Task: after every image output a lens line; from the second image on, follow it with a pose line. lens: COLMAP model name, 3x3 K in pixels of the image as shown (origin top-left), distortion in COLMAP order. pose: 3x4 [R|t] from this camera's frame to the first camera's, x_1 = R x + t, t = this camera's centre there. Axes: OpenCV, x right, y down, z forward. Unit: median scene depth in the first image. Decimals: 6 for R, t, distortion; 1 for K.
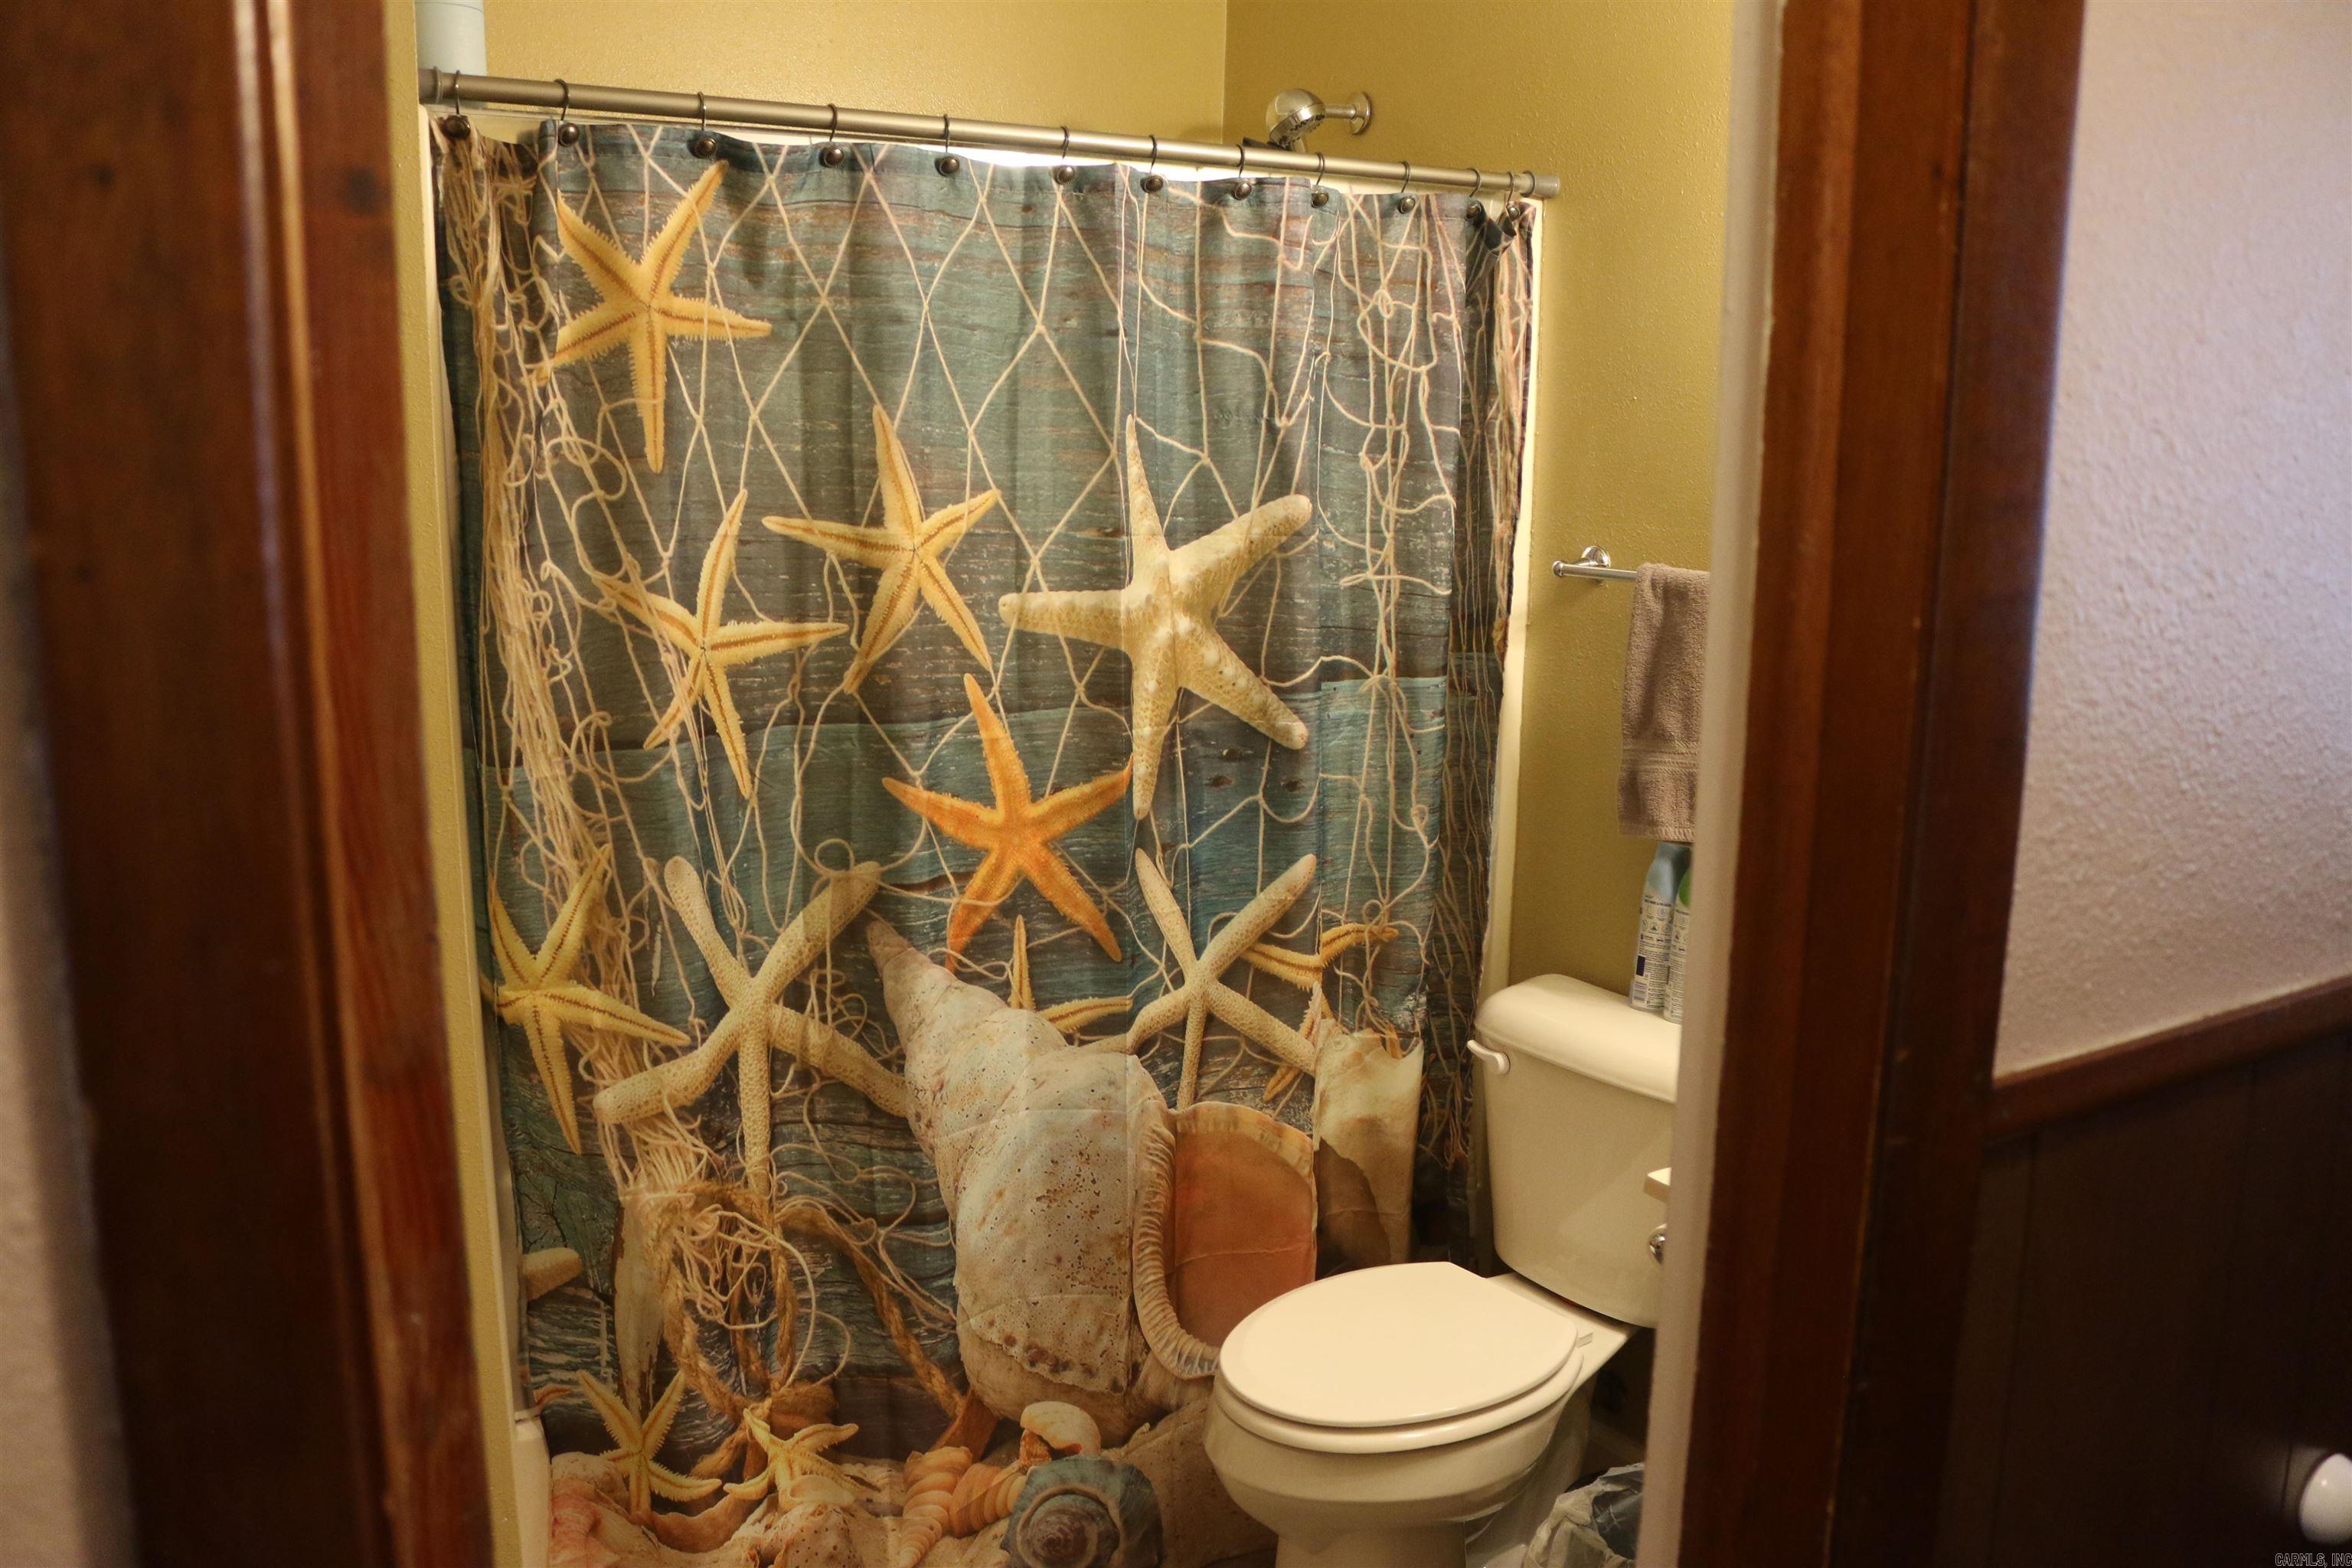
lens RADIAL K [[1942.8, 0, 1173.4], [0, 1942.8, 782.2], [0, 0, 1]] dist [-0.141978, 0.101609]
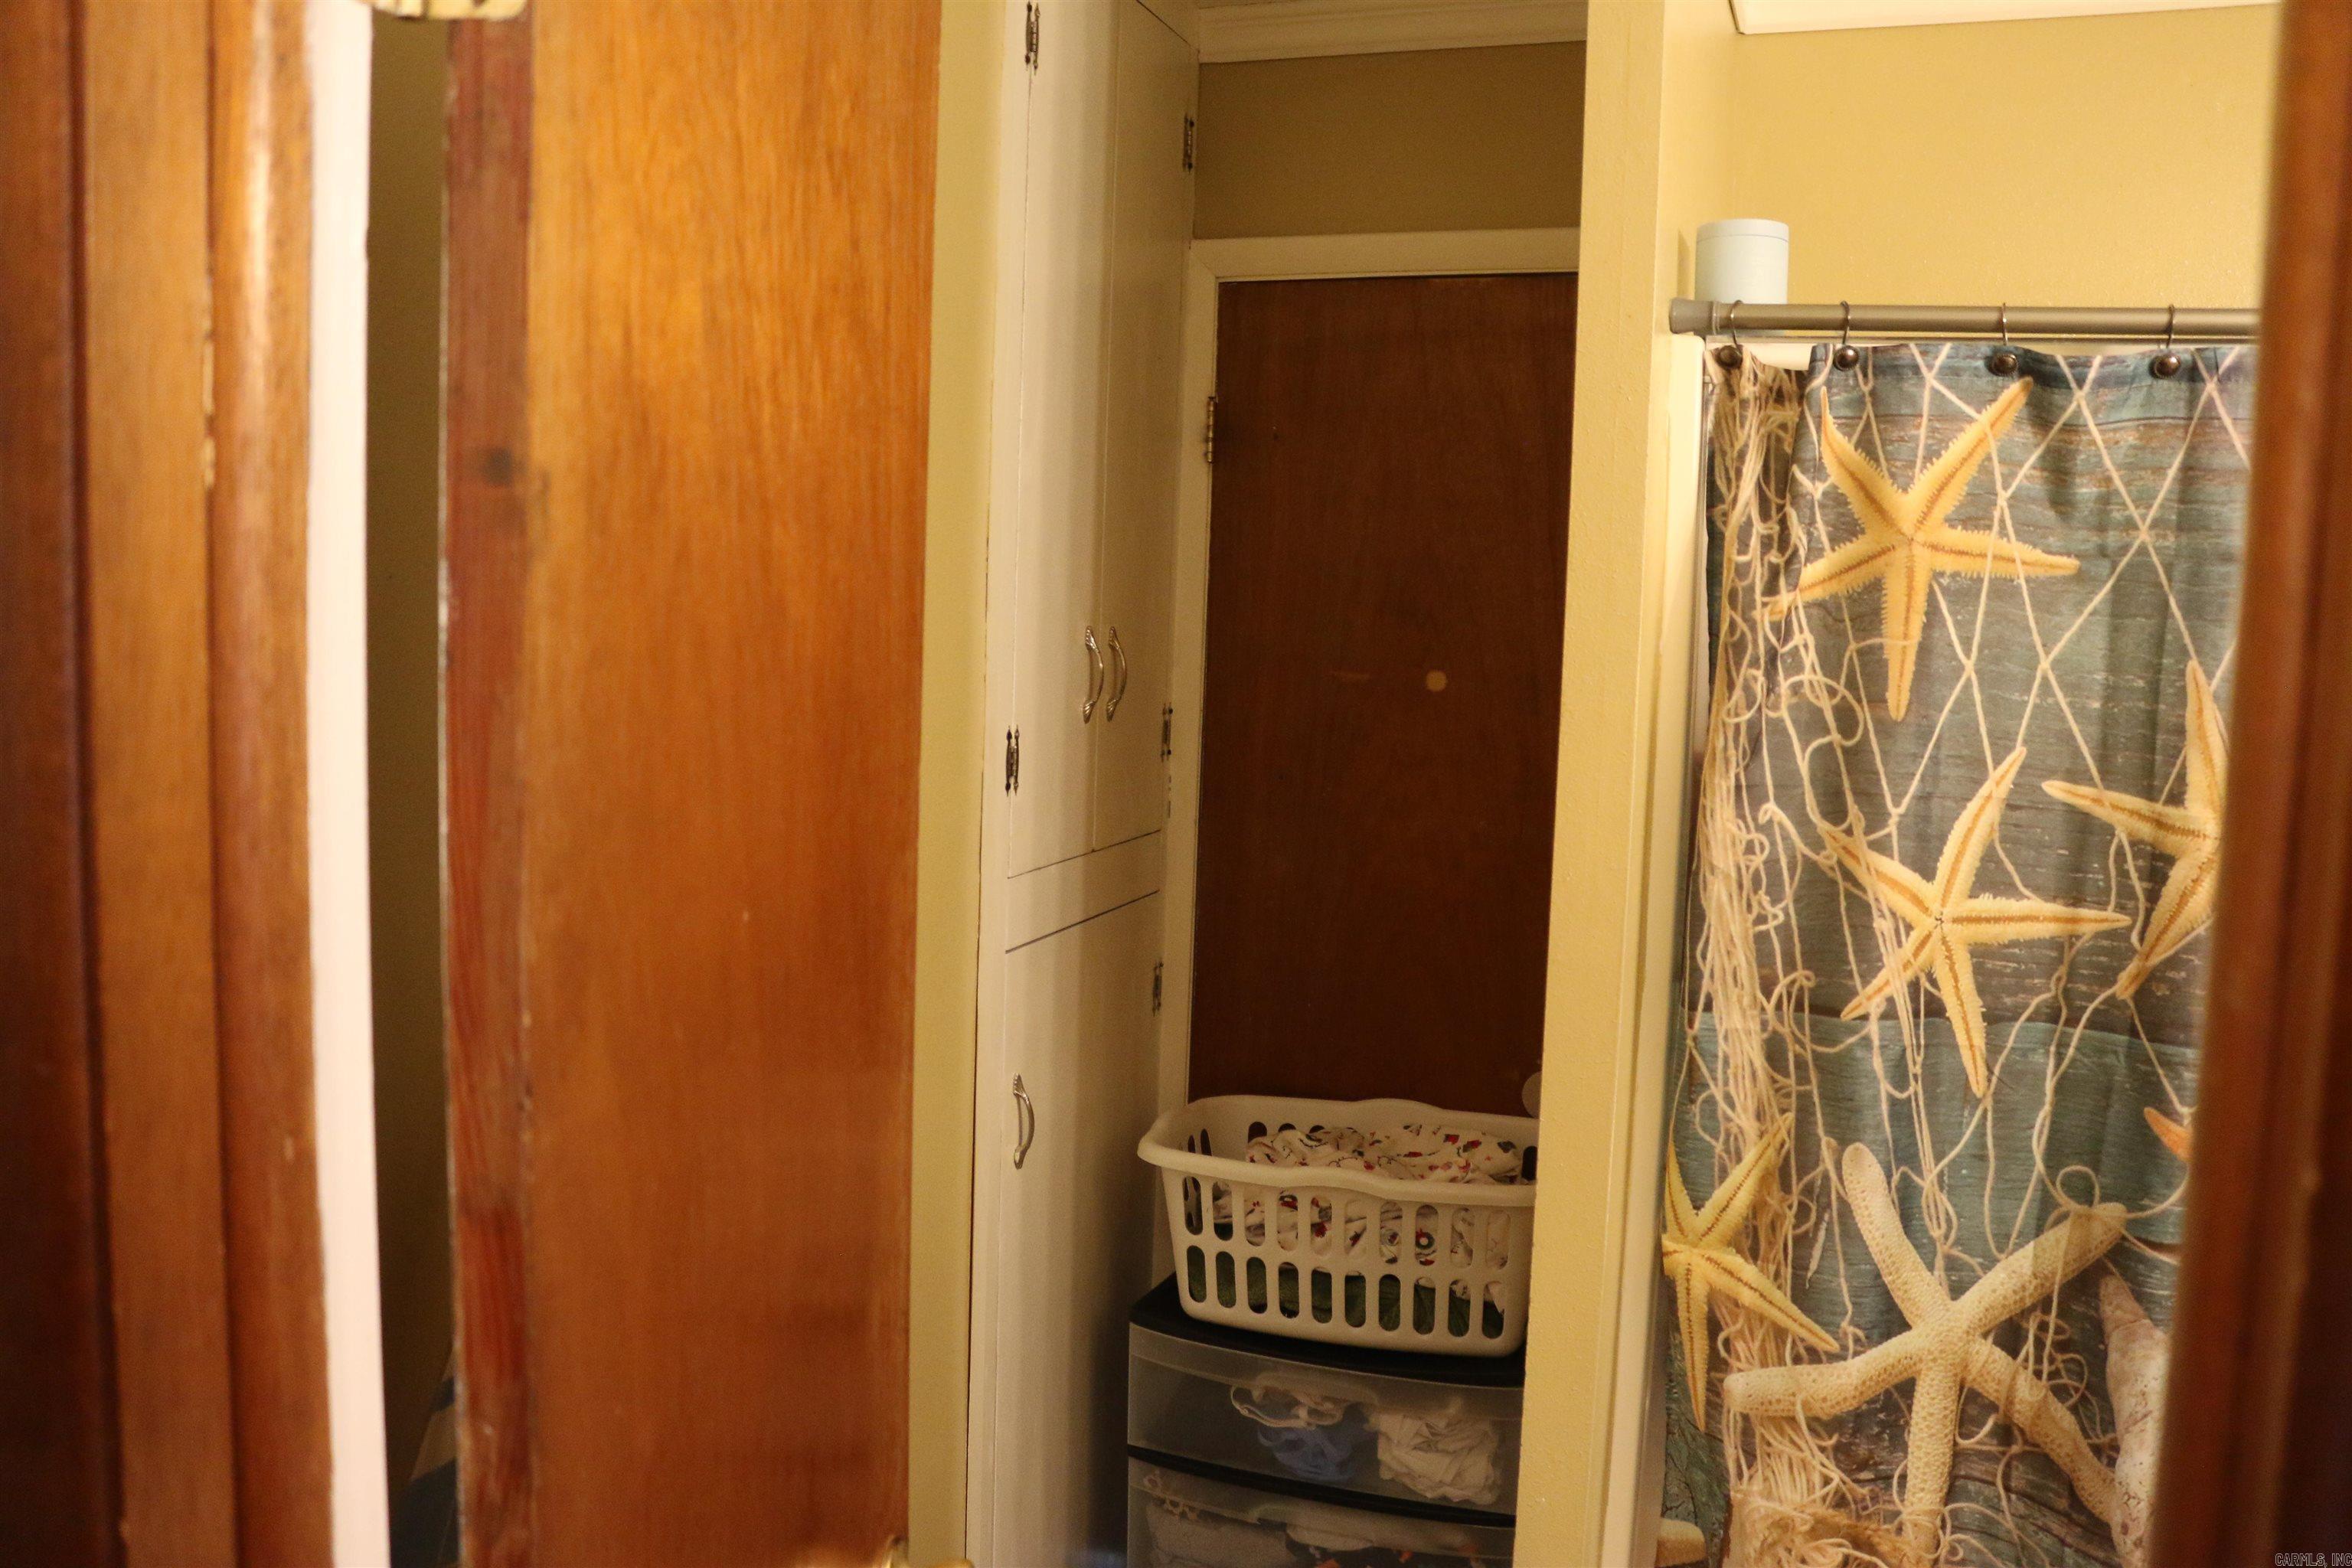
lens RADIAL K [[1942.8, 0, 1173.5], [0, 1942.8, 789.8], [0, 0, 1]] dist [-0.141978, 0.101609]
pose [[0.609184, 0.092452, -0.787621, 0.227623], [-0.177817, 0.983816, -0.022051, -0.046413], [0.772836, 0.153485, 0.615765, 0.177272]]
